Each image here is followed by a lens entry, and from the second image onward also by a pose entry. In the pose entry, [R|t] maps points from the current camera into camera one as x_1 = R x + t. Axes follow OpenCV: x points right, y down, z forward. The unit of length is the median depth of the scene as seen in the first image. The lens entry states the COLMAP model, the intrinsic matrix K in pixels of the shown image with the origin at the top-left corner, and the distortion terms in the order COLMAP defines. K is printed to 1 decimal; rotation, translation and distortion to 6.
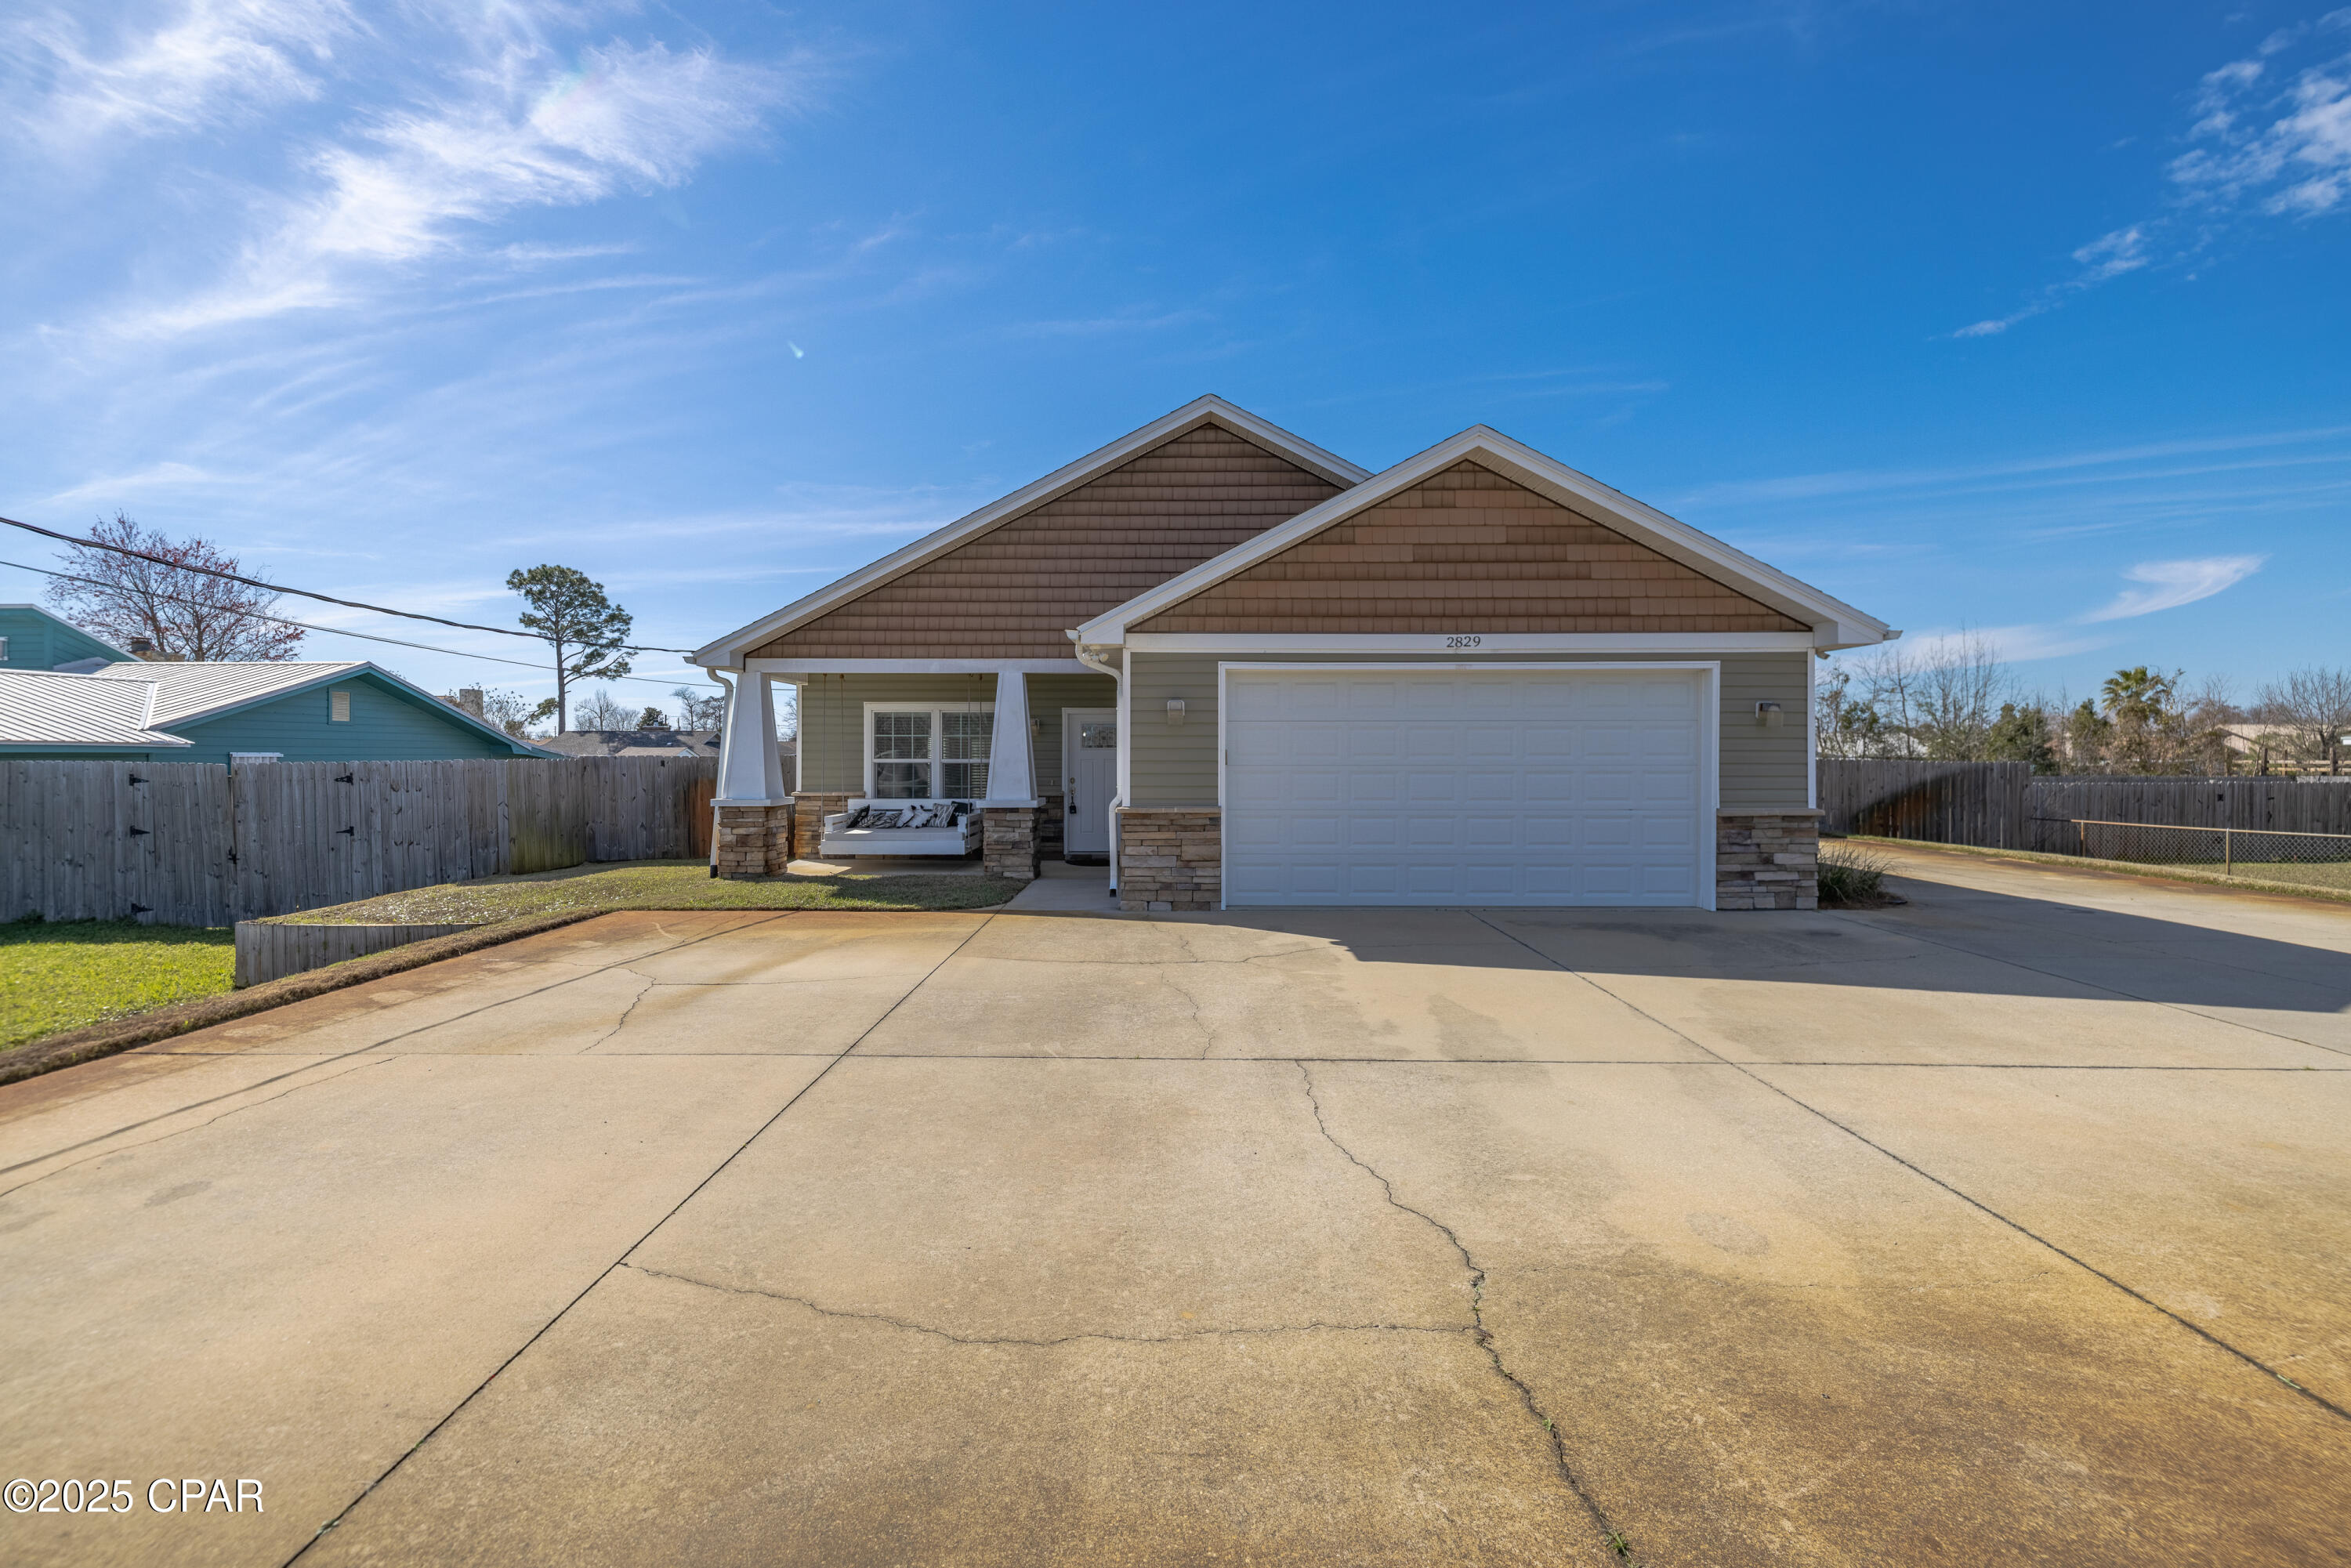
lens RADIAL K [[998.4, 0, 1164.5], [0, 998.4, 776.8], [0, 0, 1]] dist [0.004254, -0.000422]
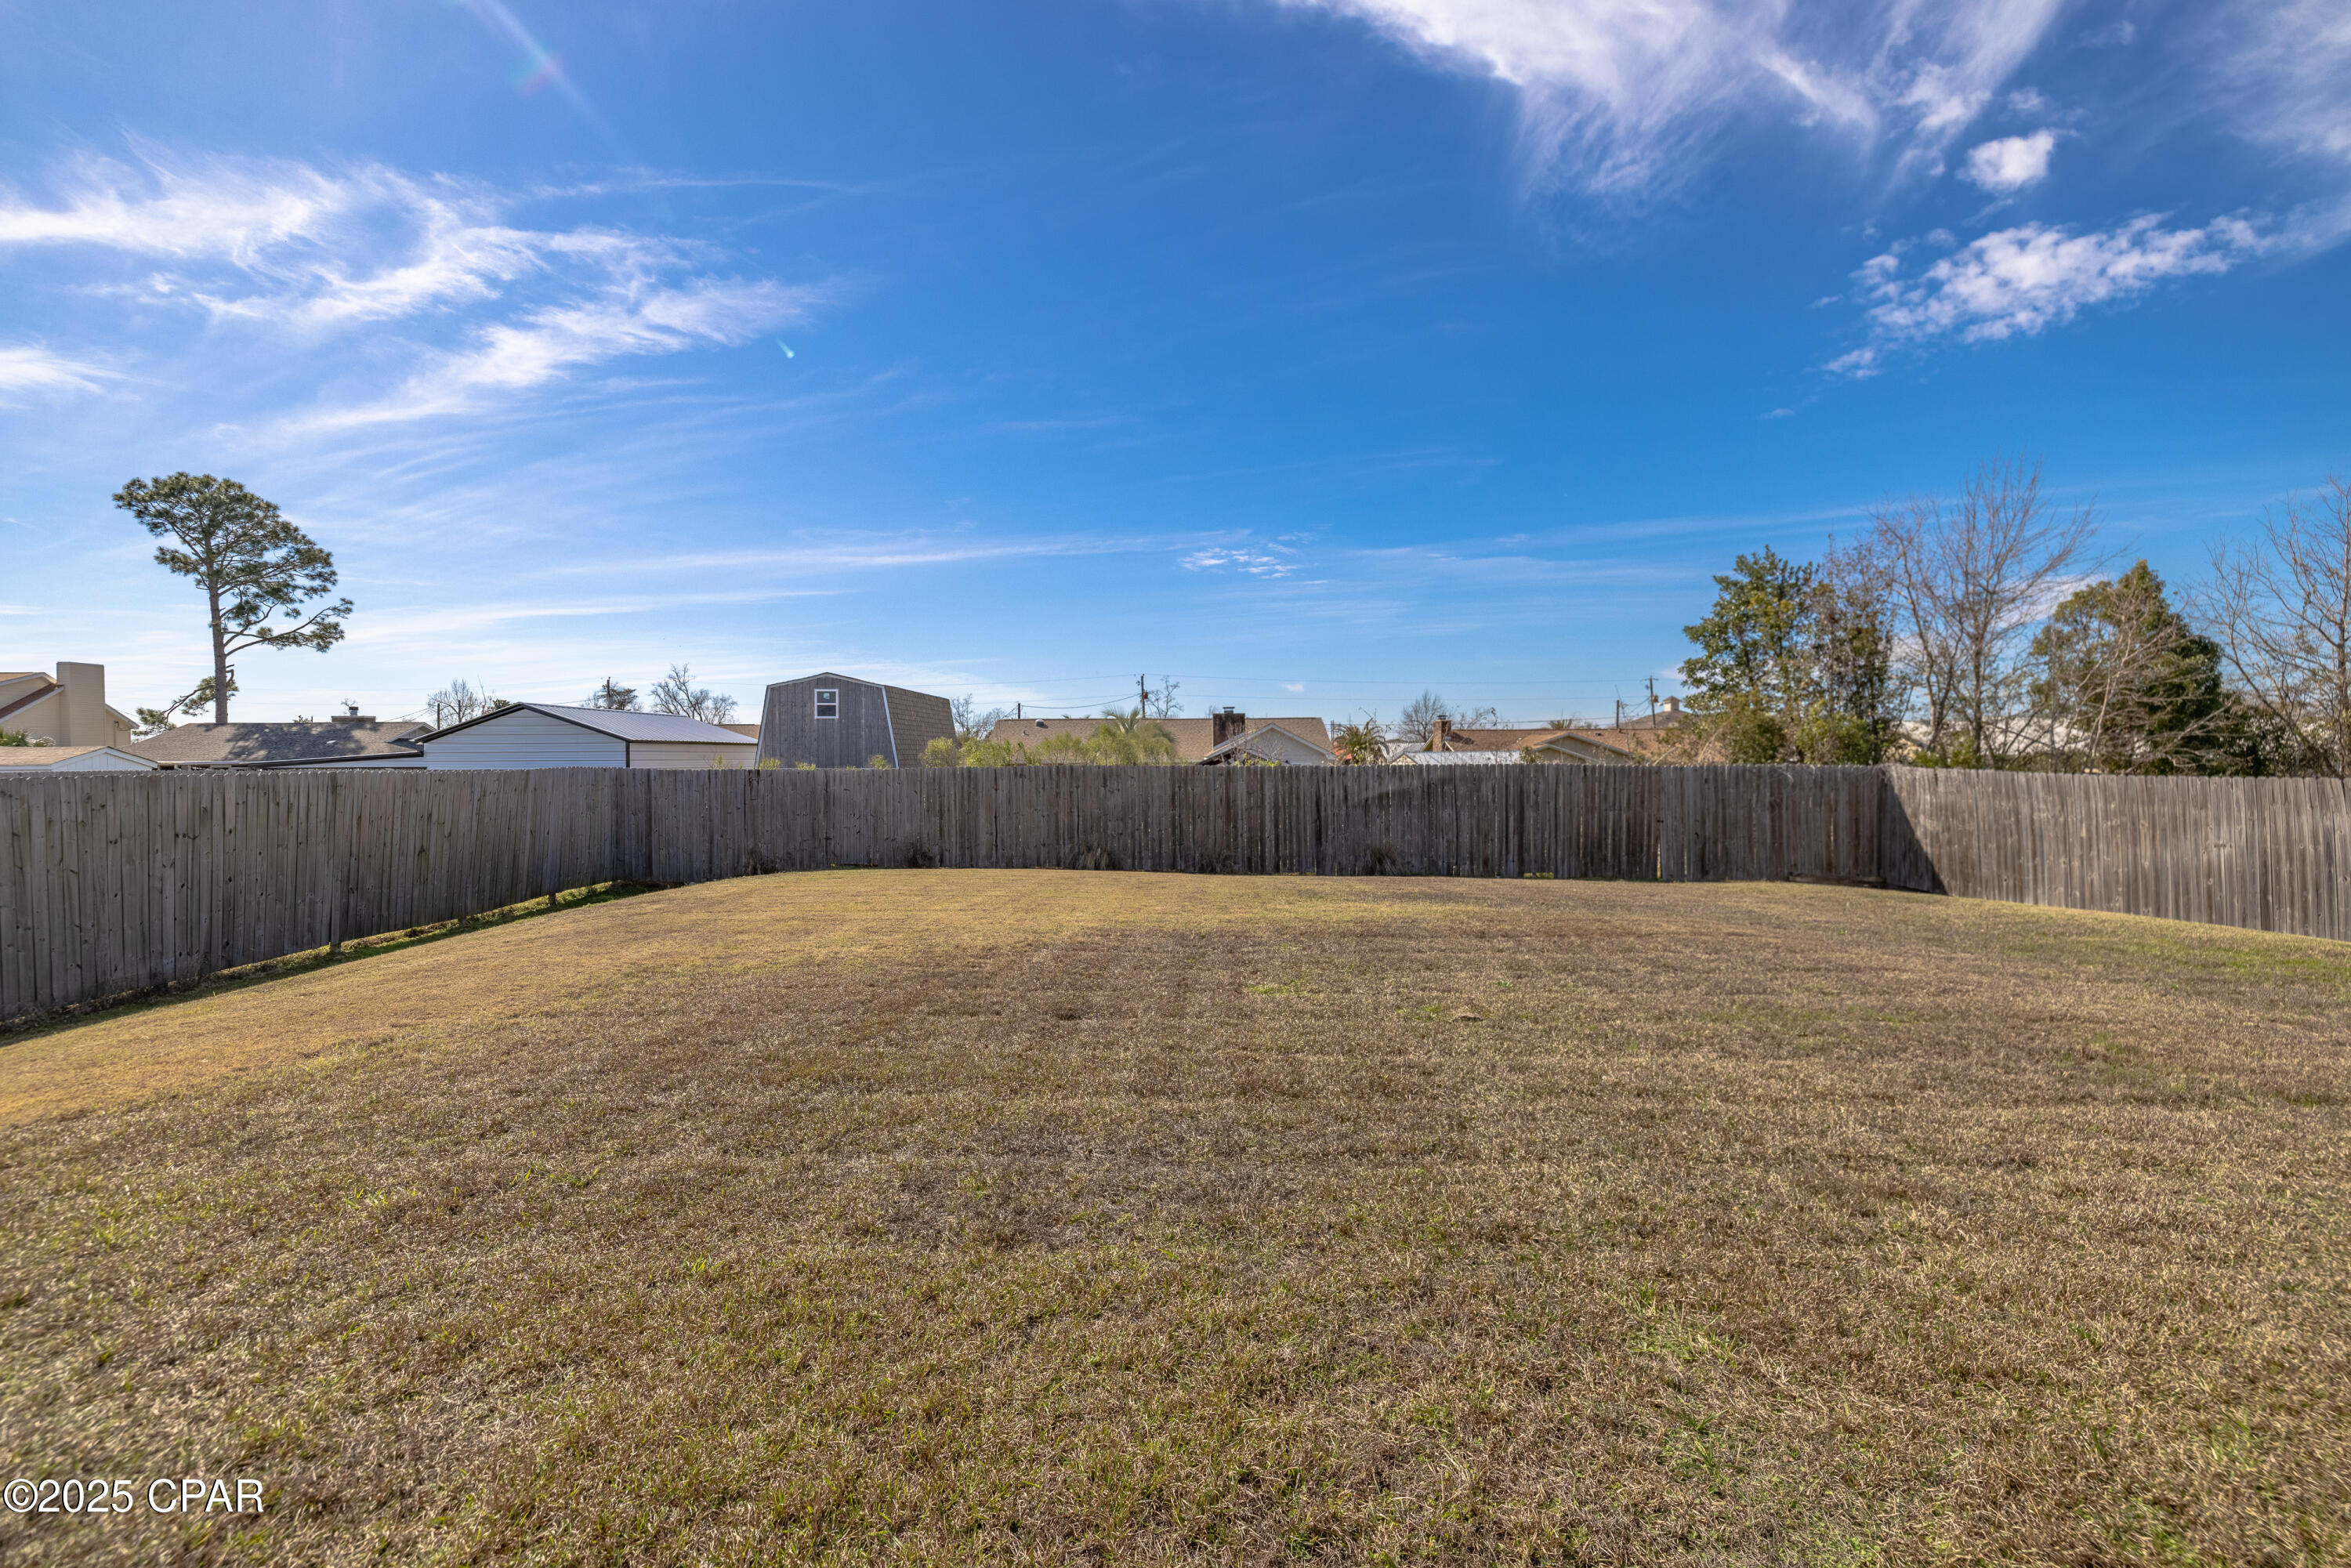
lens RADIAL K [[998.4, 0, 1176.2], [0, 998.4, 763.8], [0, 0, 1]] dist [0.004254, -0.000422]
pose [[0.999721, 0.003951, 0.023292, 0.084854], [-0.003755, 0.999957, -0.008468, -0.003879], [-0.023324, 0.008378, 0.999693, -0.388942]]
